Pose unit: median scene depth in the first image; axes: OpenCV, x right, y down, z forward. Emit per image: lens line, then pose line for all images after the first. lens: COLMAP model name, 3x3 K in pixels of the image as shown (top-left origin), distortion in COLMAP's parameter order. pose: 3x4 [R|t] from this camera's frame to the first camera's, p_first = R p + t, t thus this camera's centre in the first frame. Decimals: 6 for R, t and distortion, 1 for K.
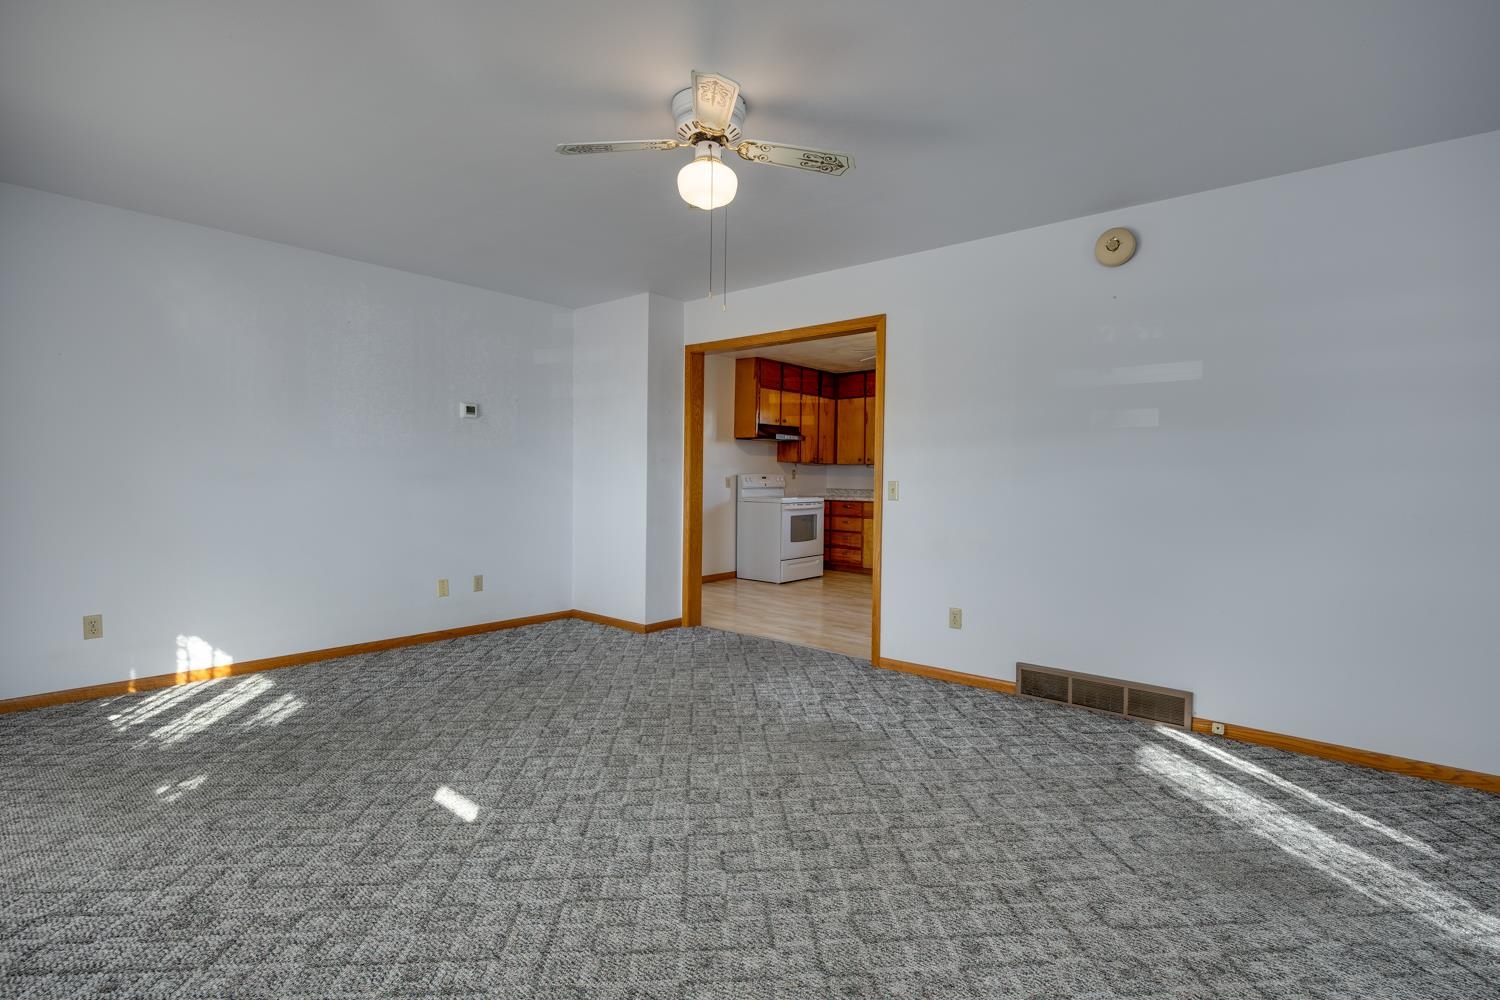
lens RADIAL K [[705.4, 0, 754.0], [0, 705.4, 484.0], [0, 0, 1]] dist [-0.014089, 0.000601]
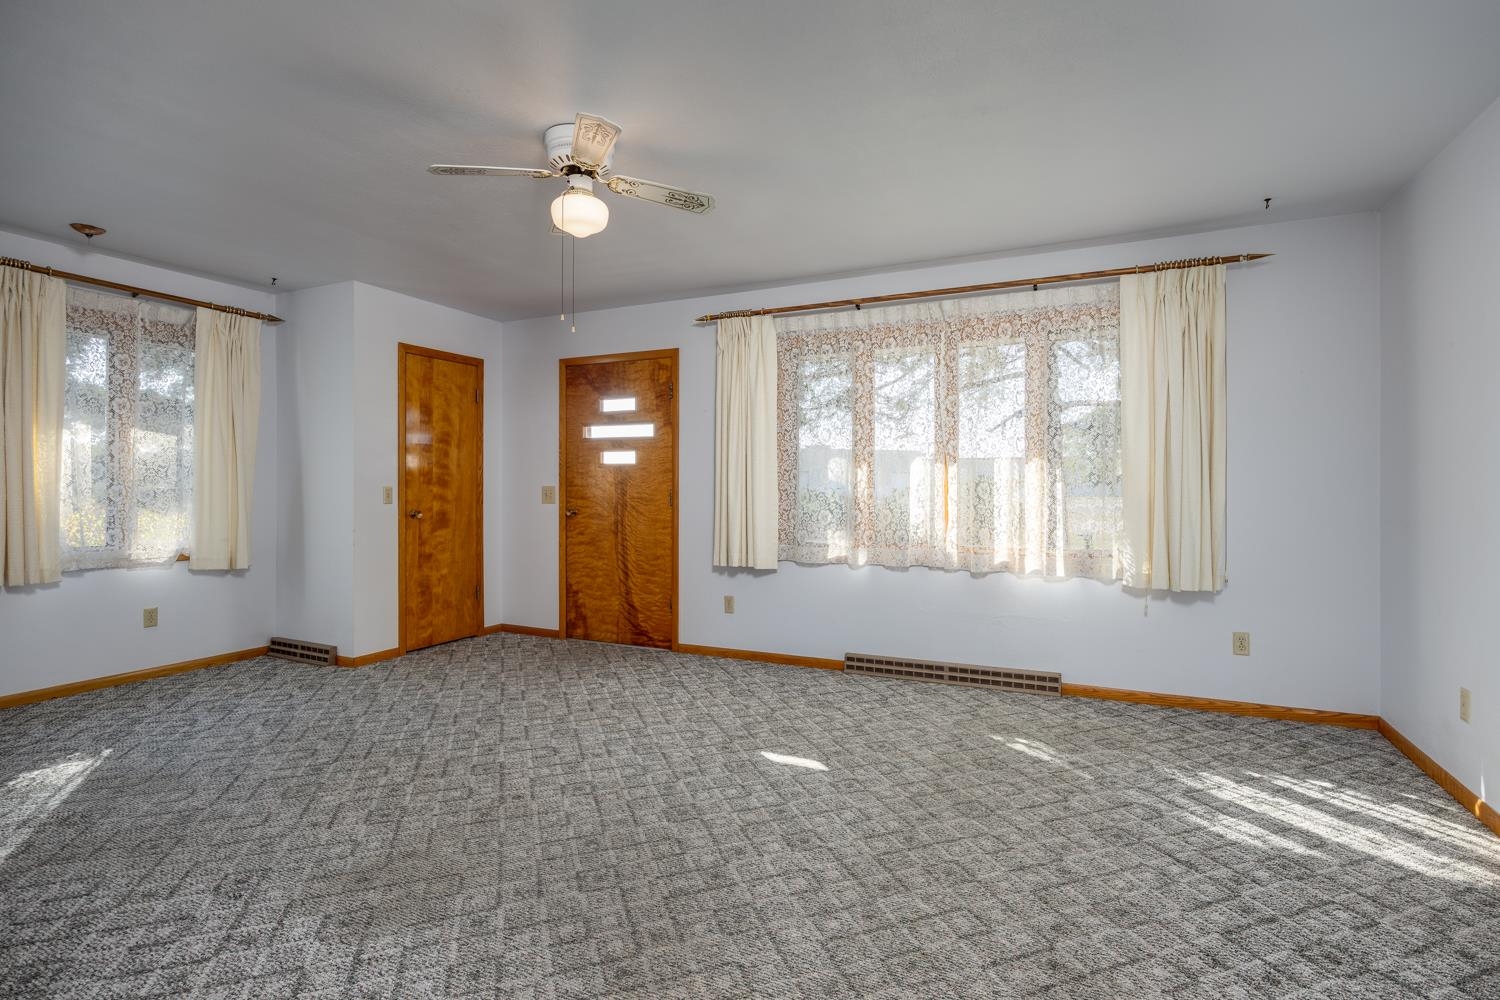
lens RADIAL K [[717.4, 0, 758.3], [0, 717.4, 482.5], [0, 0, 1]] dist [-0.010063, -0.000240]
pose [[-0.965334, -0.013873, -0.260647, -0.035543], [-0.015087, 0.999883, 0.002658, -0.019100], [0.260580, 0.006499, -0.965430, 1.568477]]
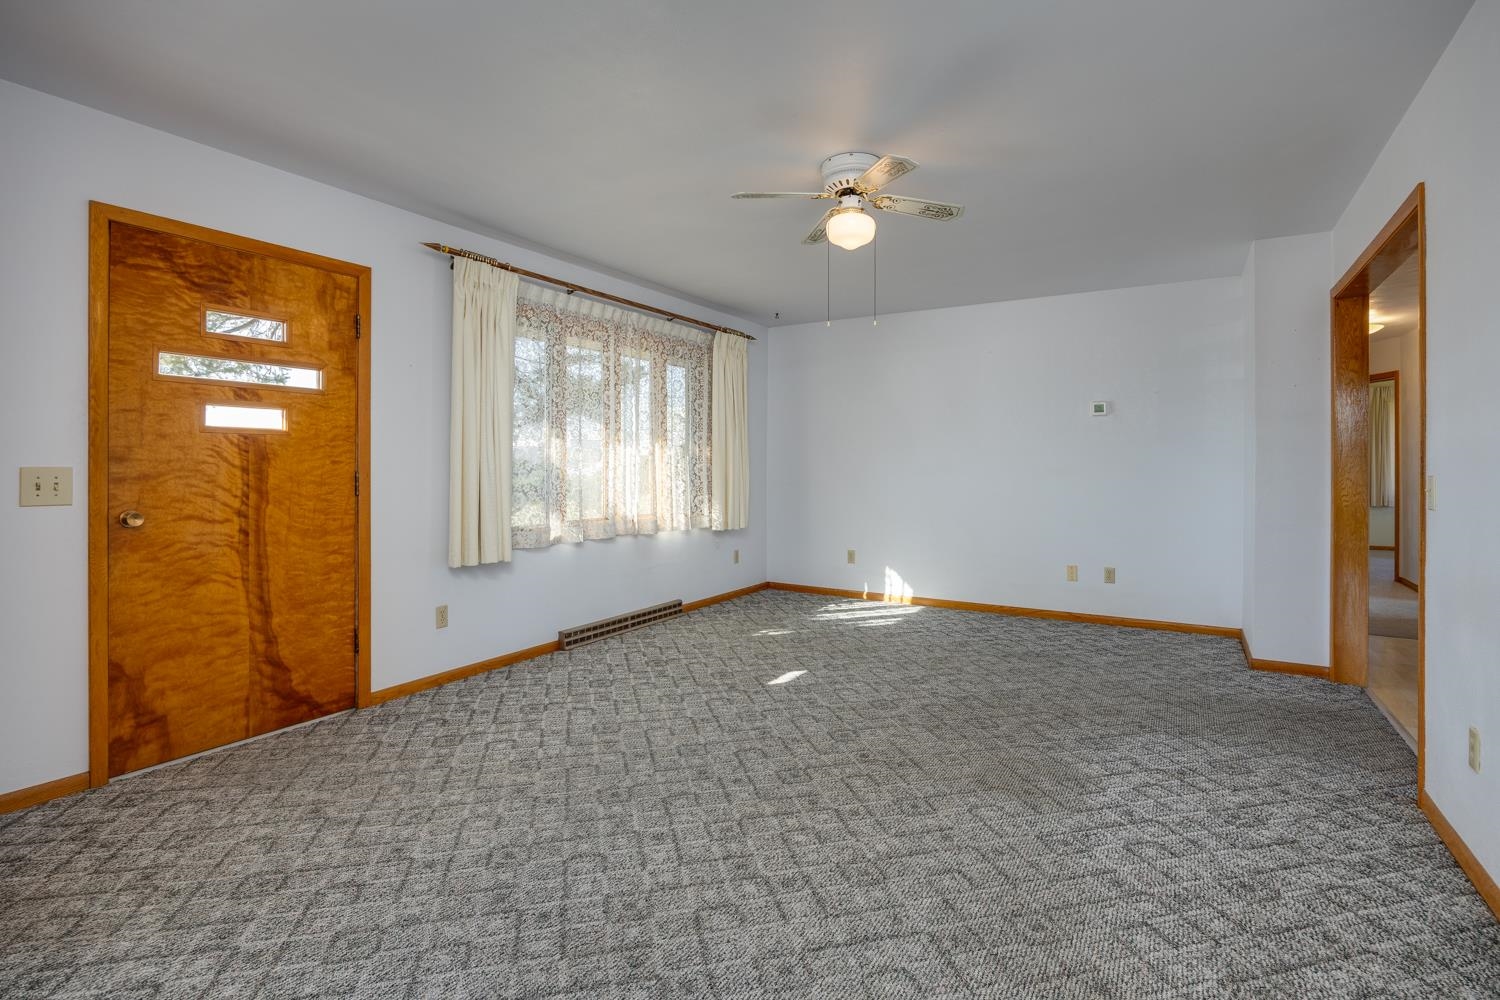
lens RADIAL K [[713.1, 0, 751.7], [0, 713.1, 462.5], [0, 0, 1]] dist [-0.014365, 0.000611]
pose [[0.154259, -0.016289, -0.987896, 0.822358], [-0.010045, 0.999787, -0.018054, 0.001402], [0.987979, 0.012708, 0.154062, 0.485079]]
